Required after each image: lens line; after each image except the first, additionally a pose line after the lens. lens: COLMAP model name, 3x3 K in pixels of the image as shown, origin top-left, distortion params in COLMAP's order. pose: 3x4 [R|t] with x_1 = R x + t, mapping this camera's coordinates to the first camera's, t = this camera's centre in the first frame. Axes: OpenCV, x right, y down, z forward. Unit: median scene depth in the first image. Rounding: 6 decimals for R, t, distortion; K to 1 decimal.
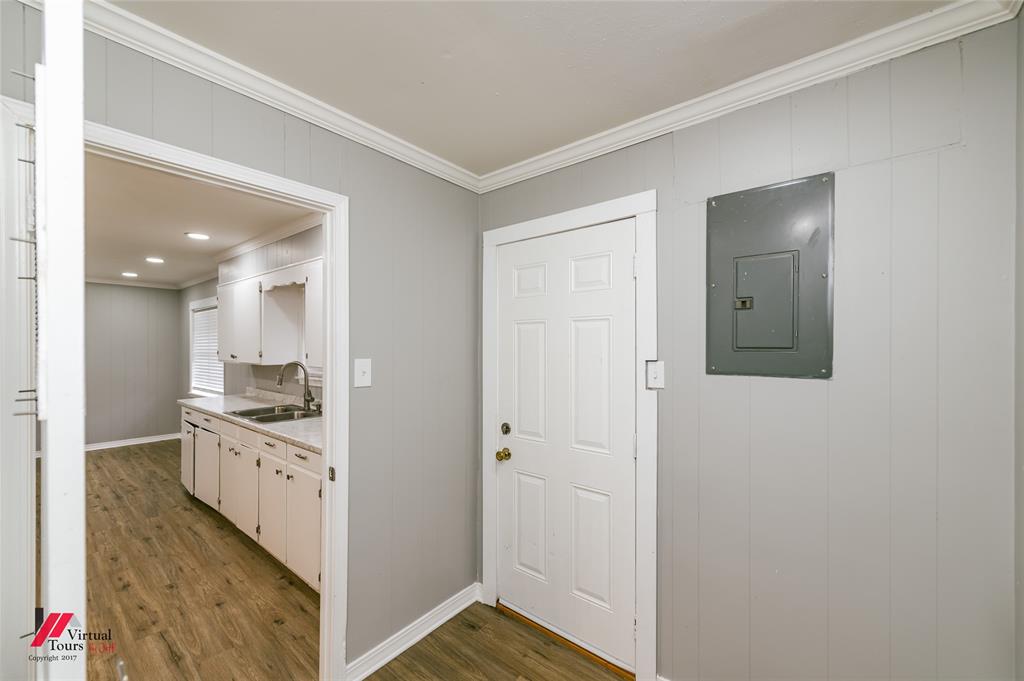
lens RADIAL K [[422.7, 0, 518.3], [0, 422.7, 345.3], [0, 0, 1]] dist [0.013447, -0.001597]
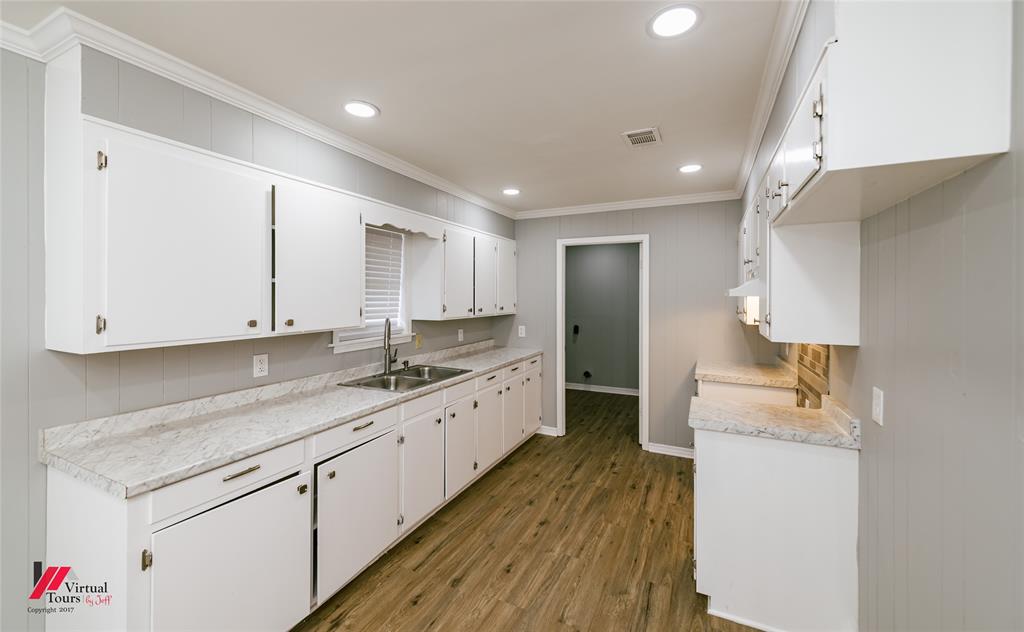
lens RADIAL K [[407.1, 0, 516.8], [0, 407.1, 299.7], [0, 0, 1]] dist [0.011270, -0.000206]
pose [[-0.258616, -0.017234, 0.965827, -1.443578], [-0.011731, 0.999823, 0.014699, -0.013584], [-0.965909, -0.007529, -0.258772, 1.020862]]
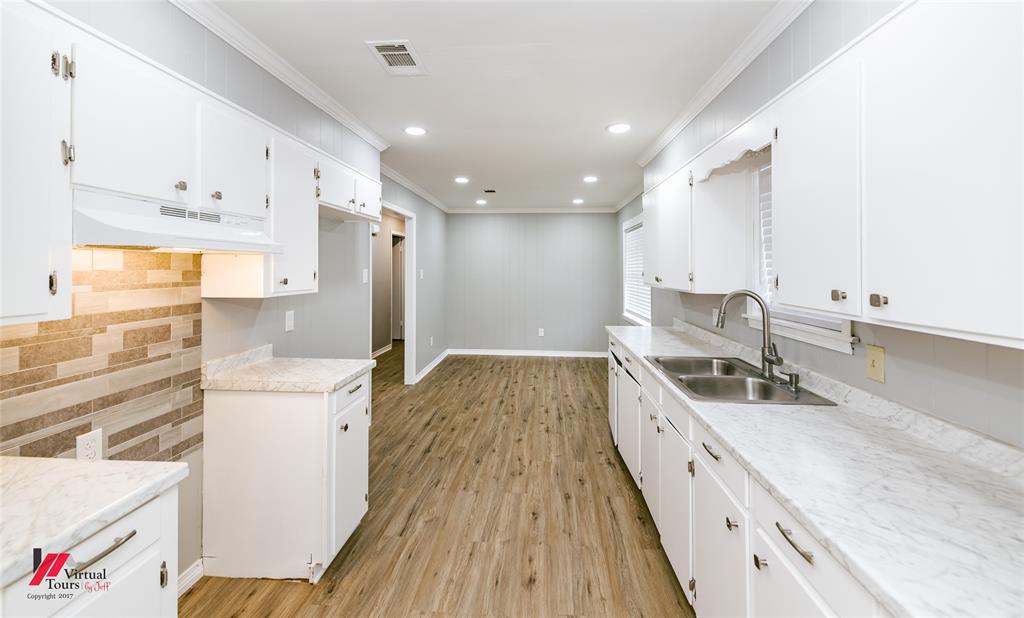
lens RADIAL K [[404.7, 0, 510.2], [0, 404.7, 265.6], [0, 0, 1]] dist [0.010752, -0.002045]
pose [[0.575655, -0.006551, -0.817666, -0.264668], [0.001534, 0.999975, -0.006932, 0.006310], [0.817691, 0.002737, 0.575651, 0.423992]]
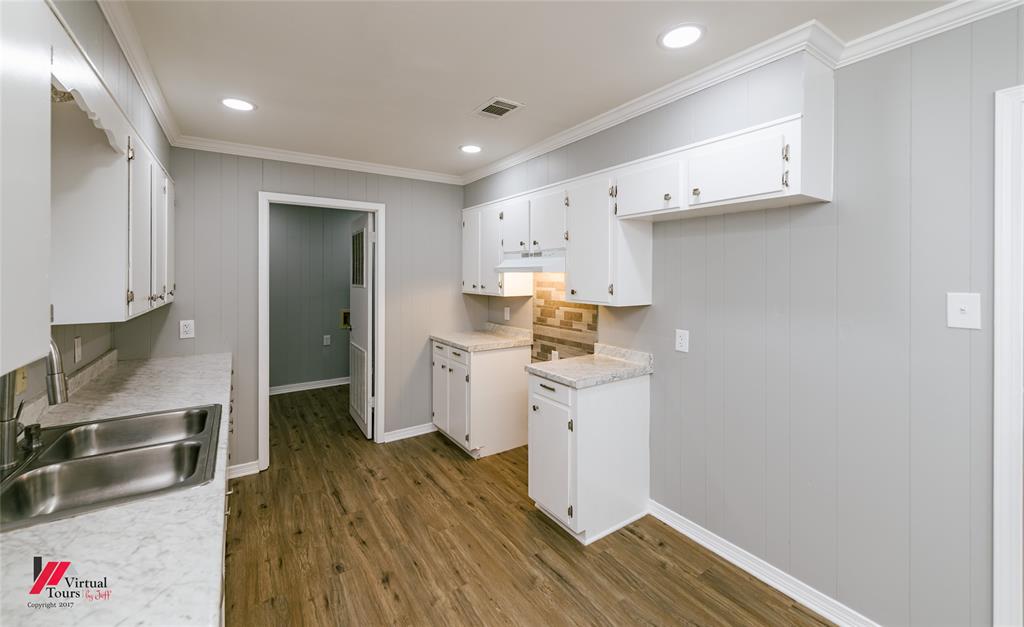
lens RADIAL K [[404.7, 0, 515.2], [0, 404.7, 276.8], [0, 0, 1]] dist [0.010752, -0.002045]
pose [[-0.962219, -0.010501, 0.272075, -1.031751], [-0.010091, 0.999945, 0.002907, -0.005805], [-0.272090, 0.000052, -0.962272, 1.273696]]
